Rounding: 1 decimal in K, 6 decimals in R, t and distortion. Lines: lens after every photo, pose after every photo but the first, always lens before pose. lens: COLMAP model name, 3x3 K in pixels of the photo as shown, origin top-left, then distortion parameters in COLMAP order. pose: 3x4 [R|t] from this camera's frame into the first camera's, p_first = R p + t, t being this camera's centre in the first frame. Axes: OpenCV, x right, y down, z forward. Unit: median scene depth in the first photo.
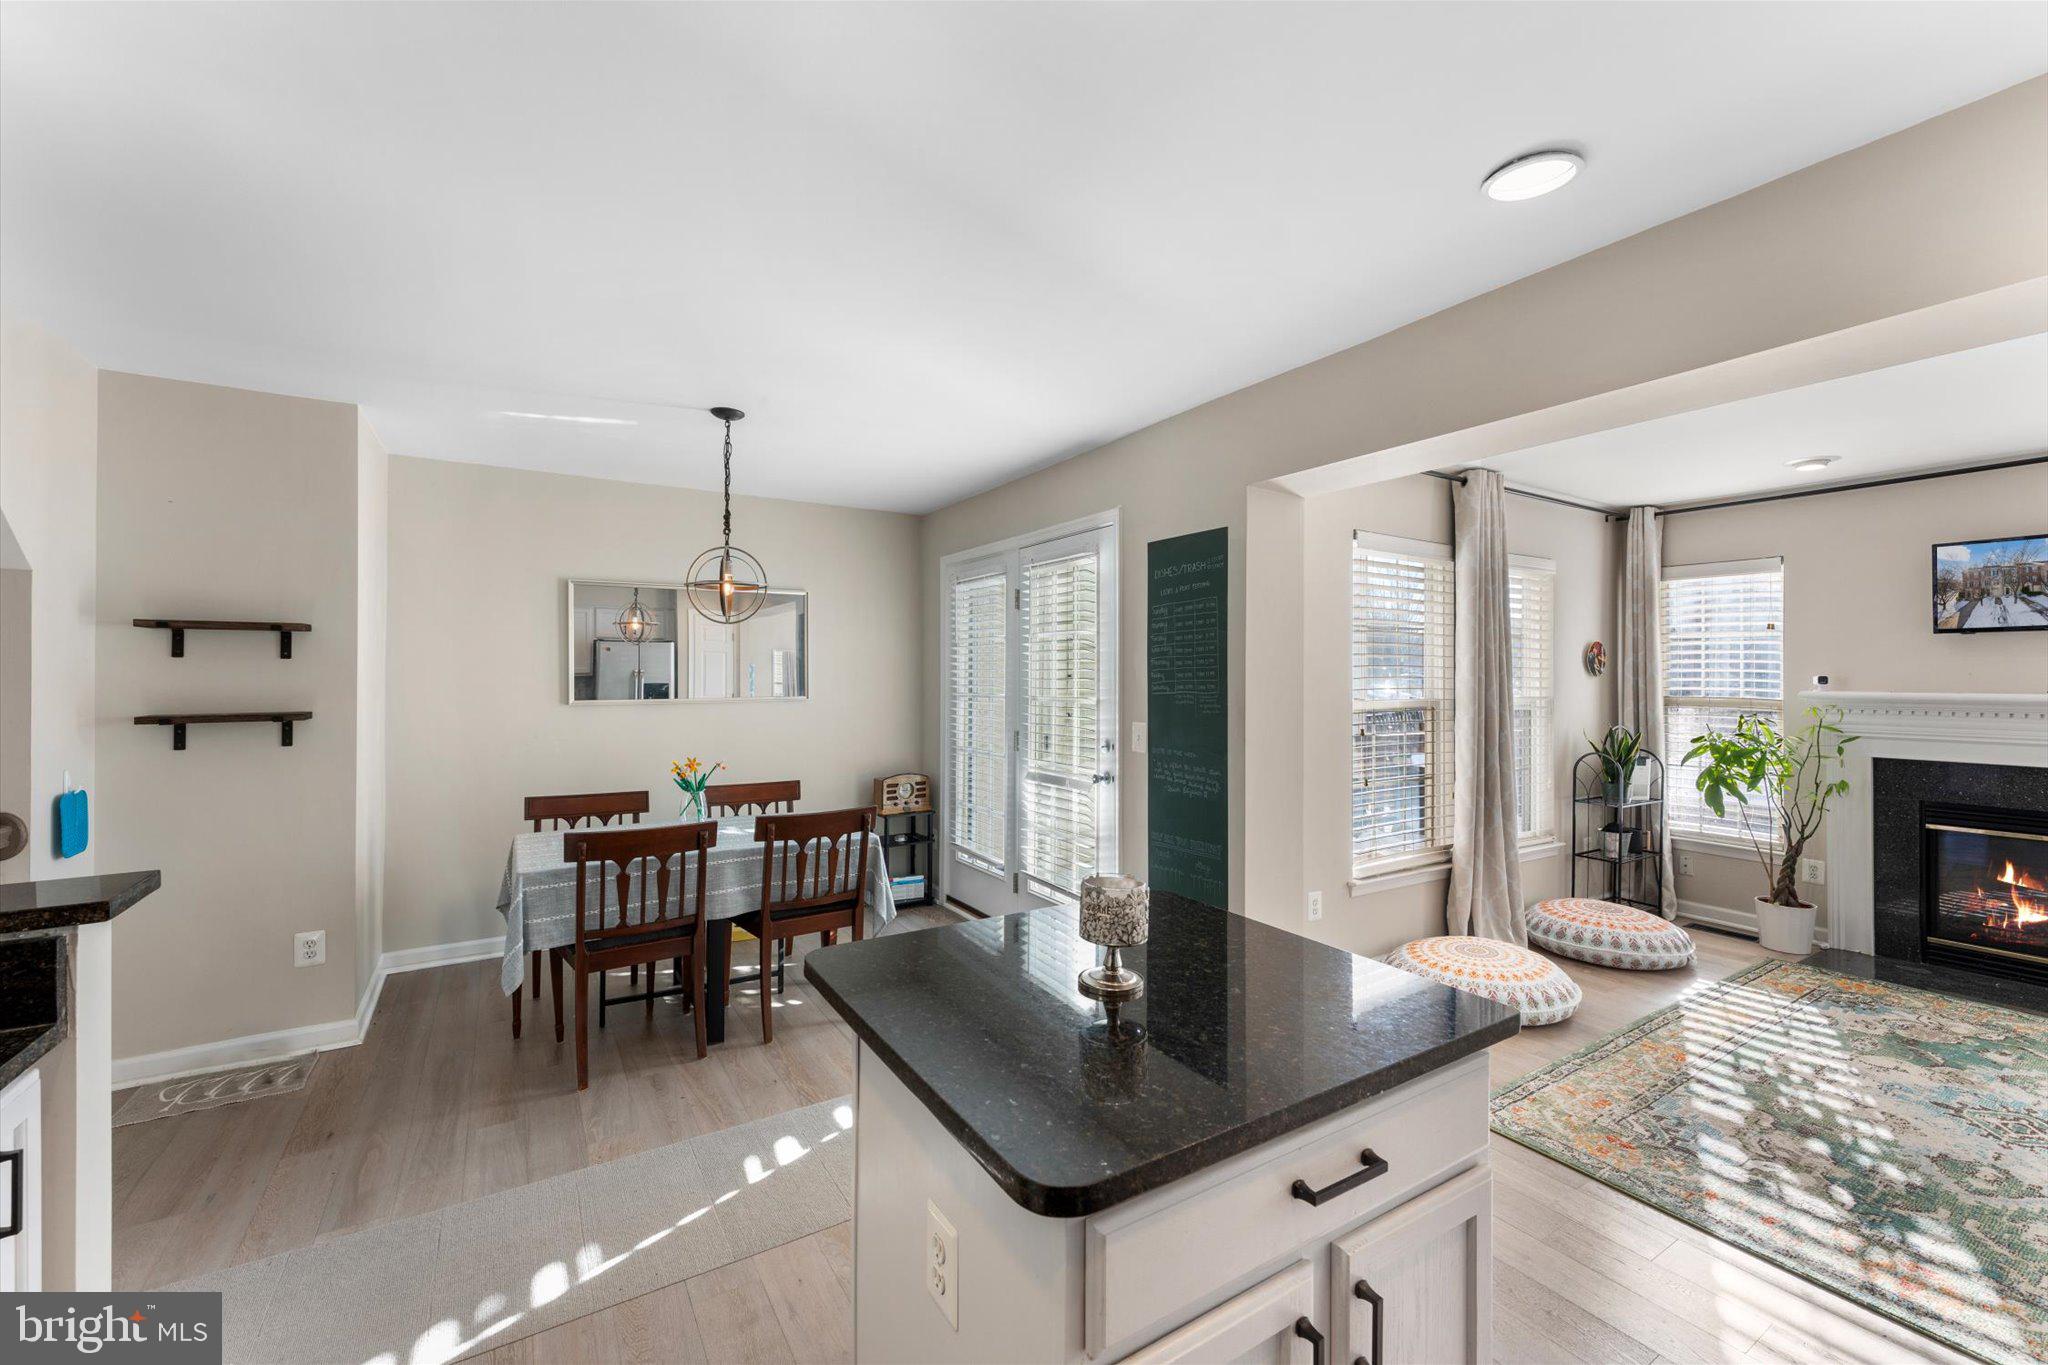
lens RADIAL K [[828.3, 0, 1020.0], [0, 828.3, 668.3], [0, 0, 1]] dist [-0.003709, -0.000267]
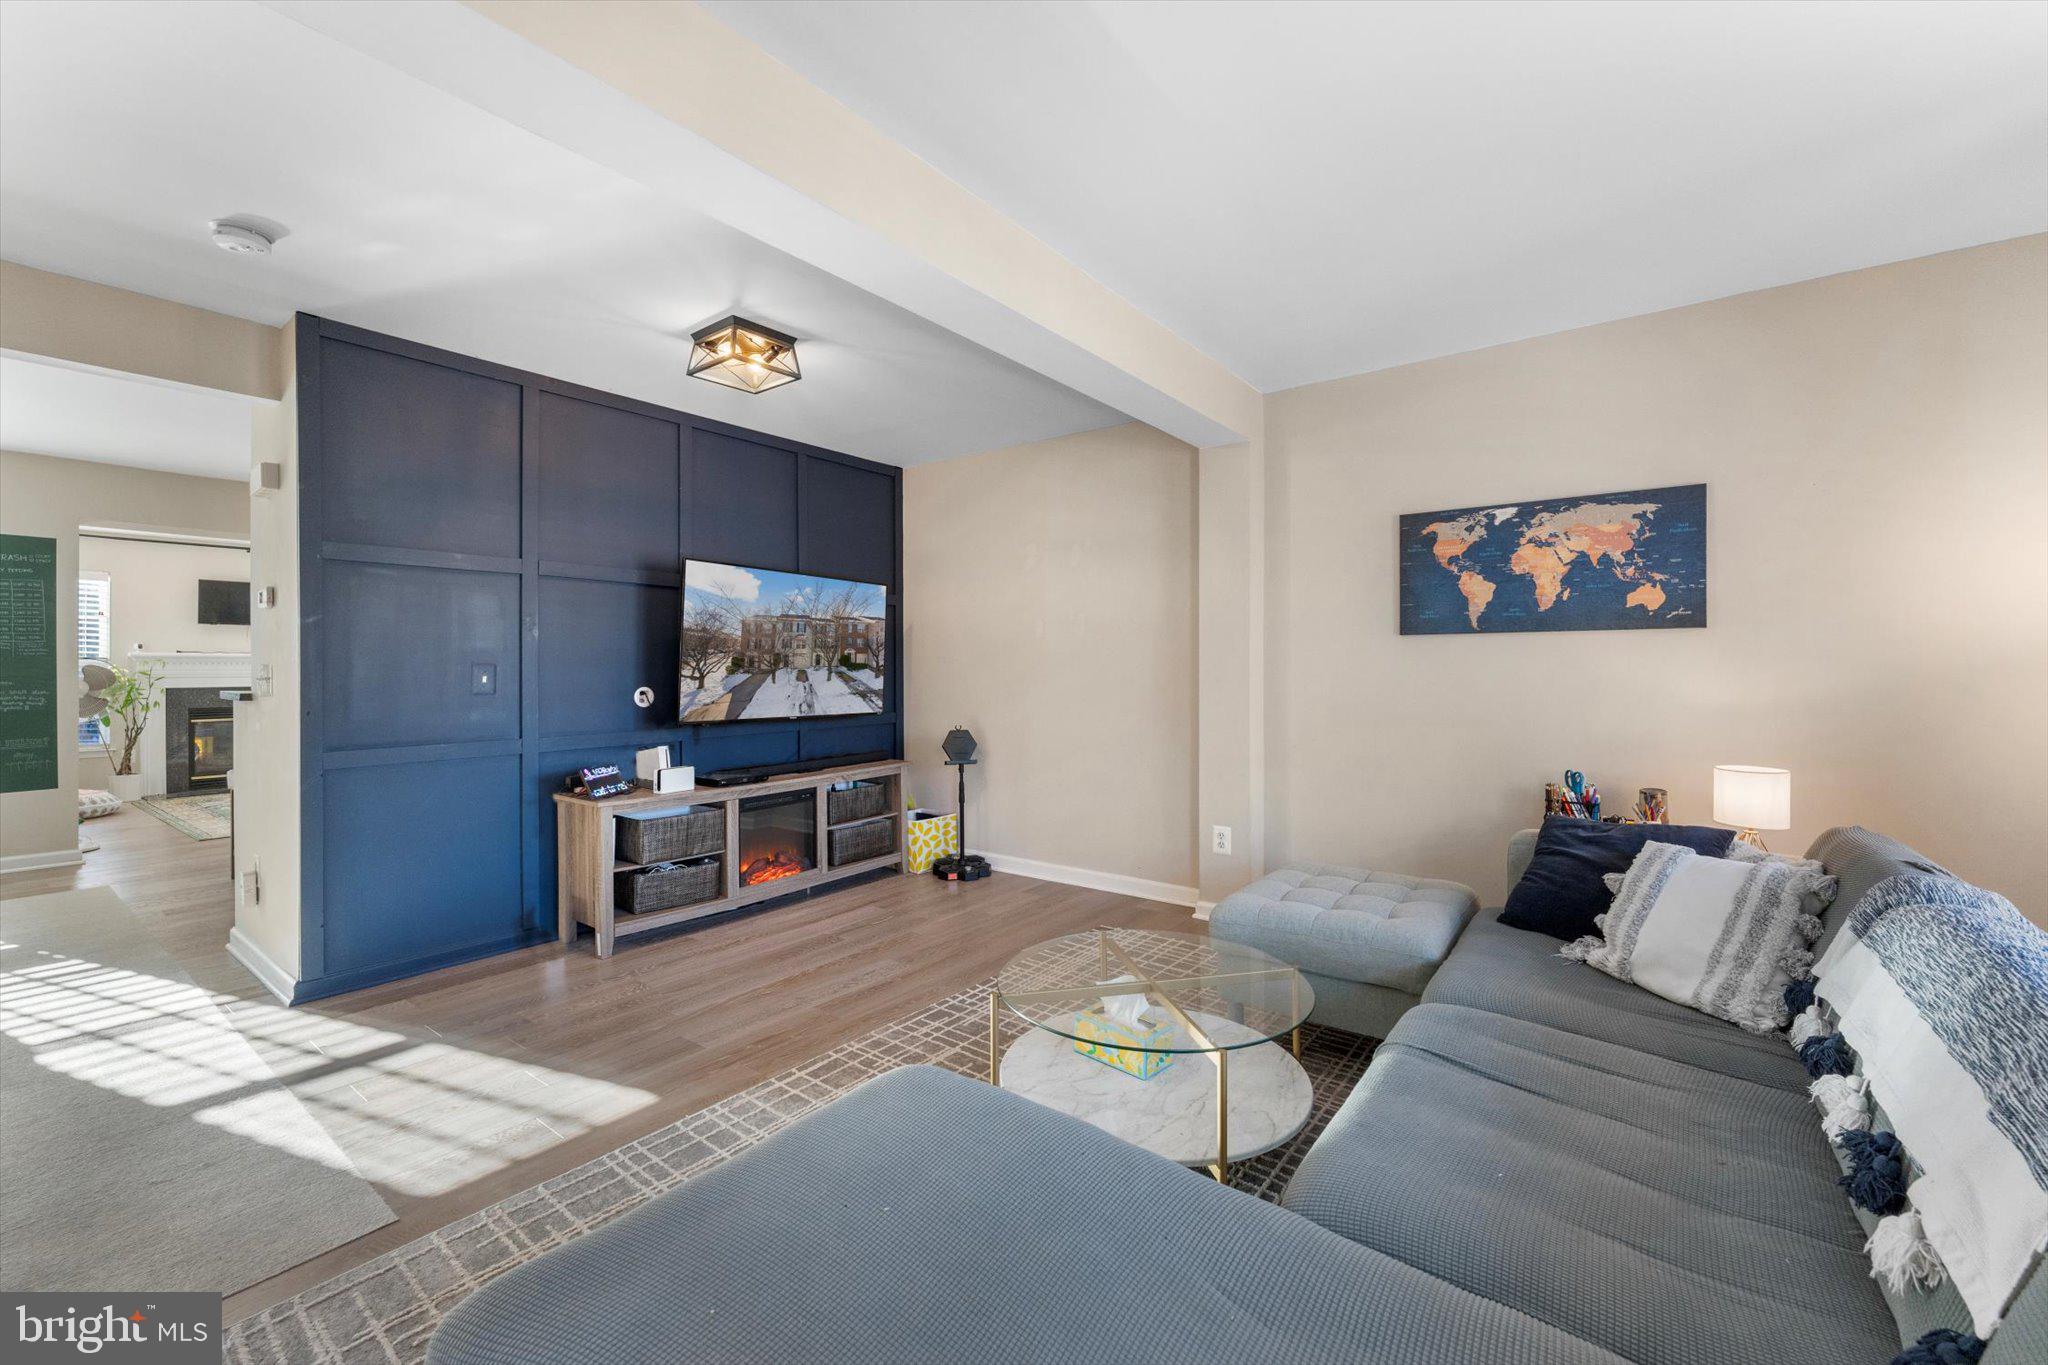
lens RADIAL K [[828.3, 0, 1025.0], [0, 828.3, 677.7], [0, 0, 1]] dist [-0.003709, -0.000267]
pose [[-0.373115, -0.012177, 0.927705, -1.494546], [-0.008373, 0.999917, 0.009757, 0.052630], [-0.927747, -0.004127, -0.373186, -0.117868]]
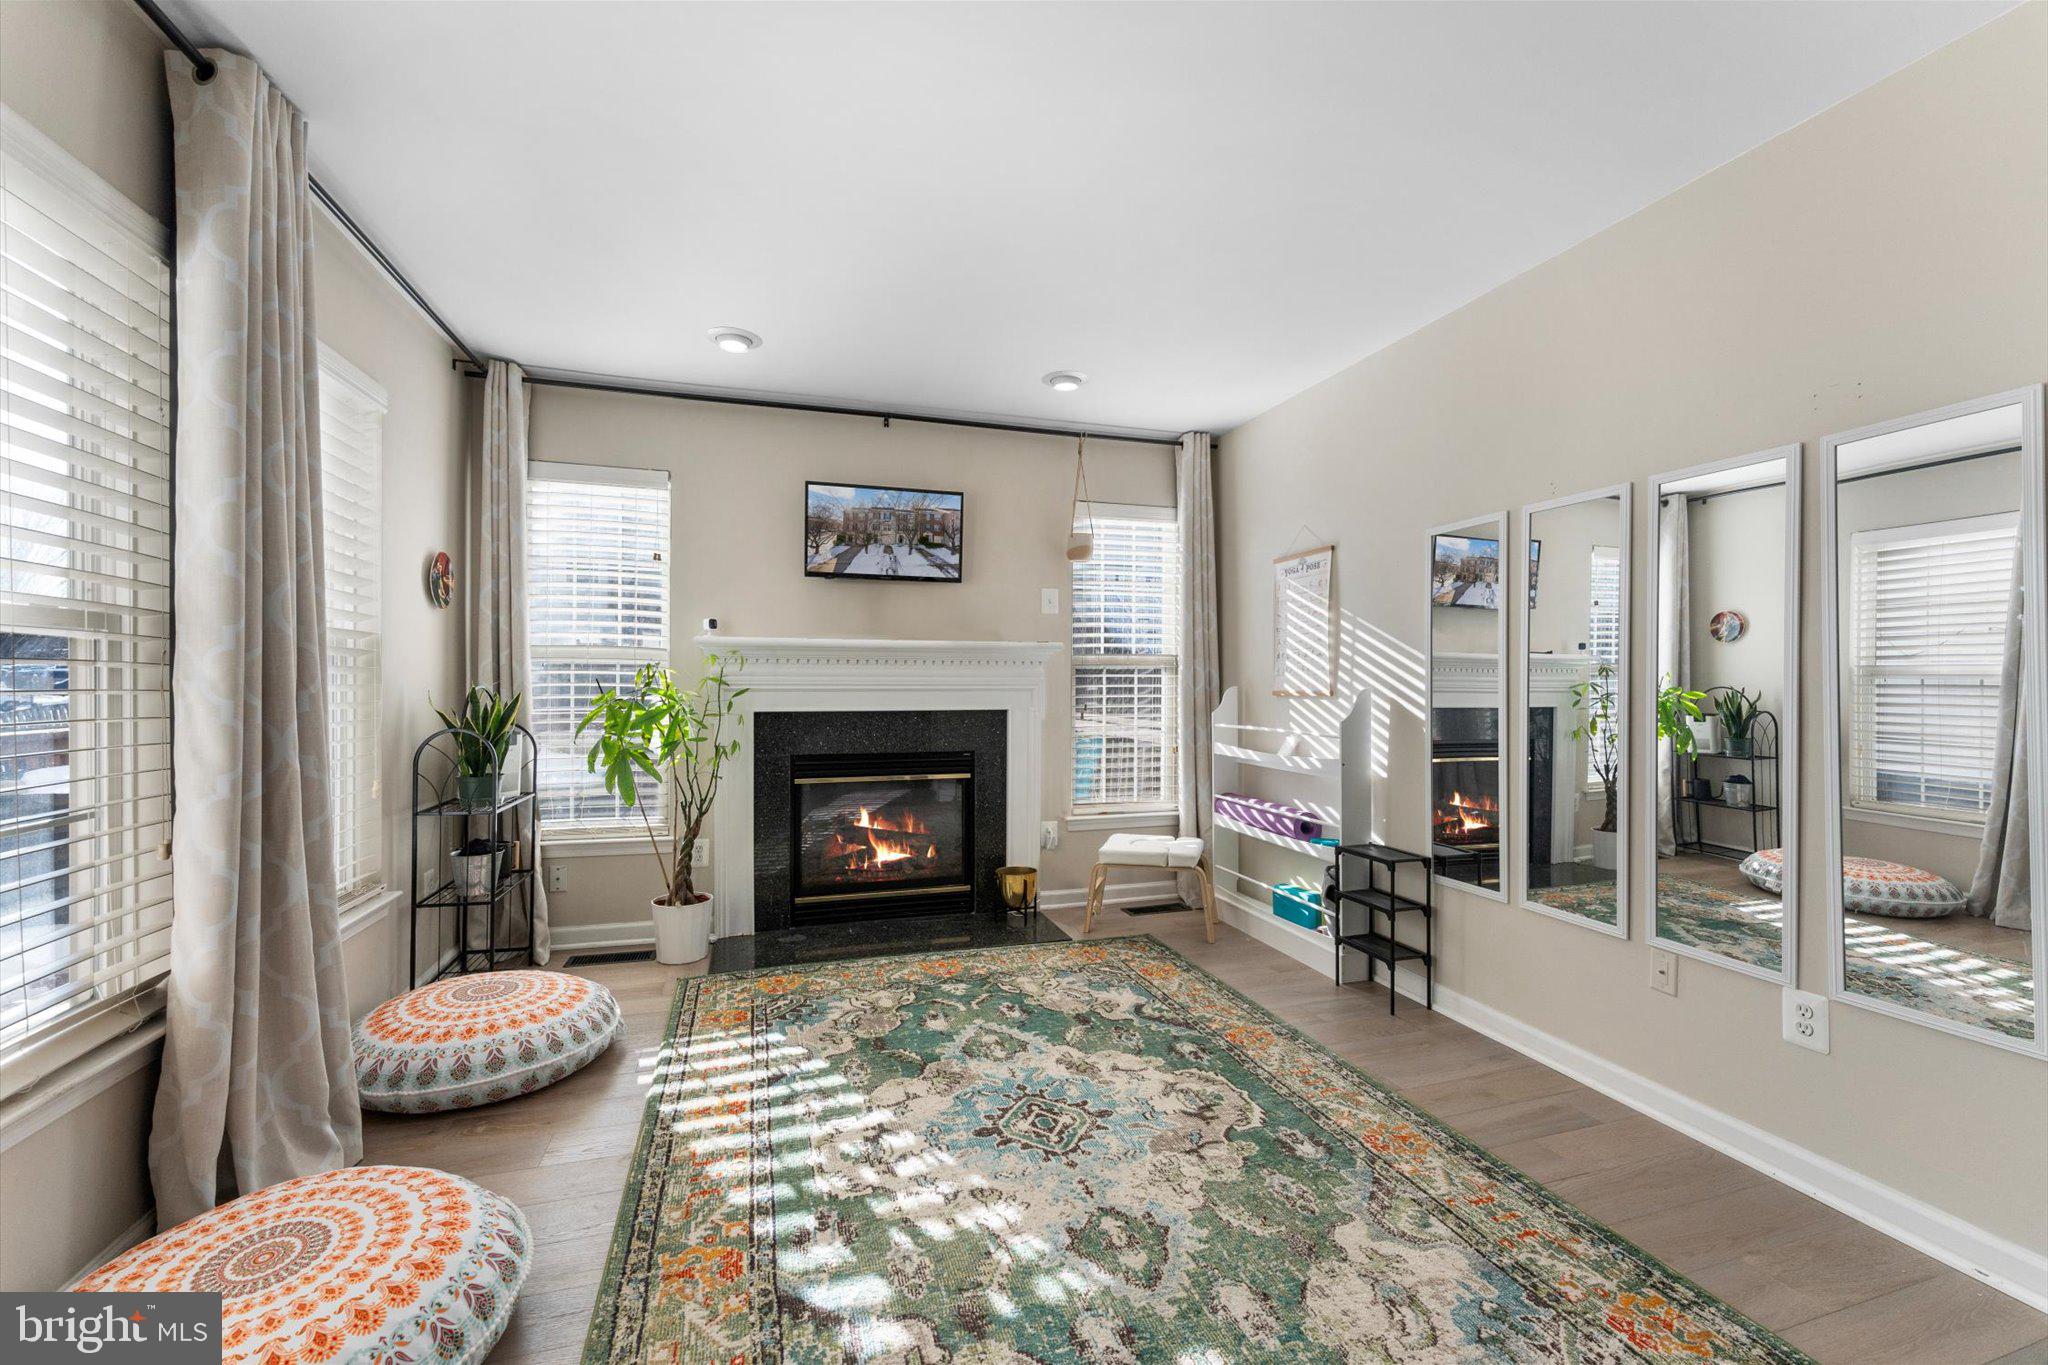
lens RADIAL K [[828.3, 0, 1011.4], [0, 828.3, 682.0], [0, 0, 1]] dist [-0.003709, -0.000267]
pose [[0.254884, -0.007696, 0.966941, 0.253551], [-0.011487, 0.999874, 0.010986, 0.065572], [-0.966903, -0.013907, 0.254763, 0.527273]]
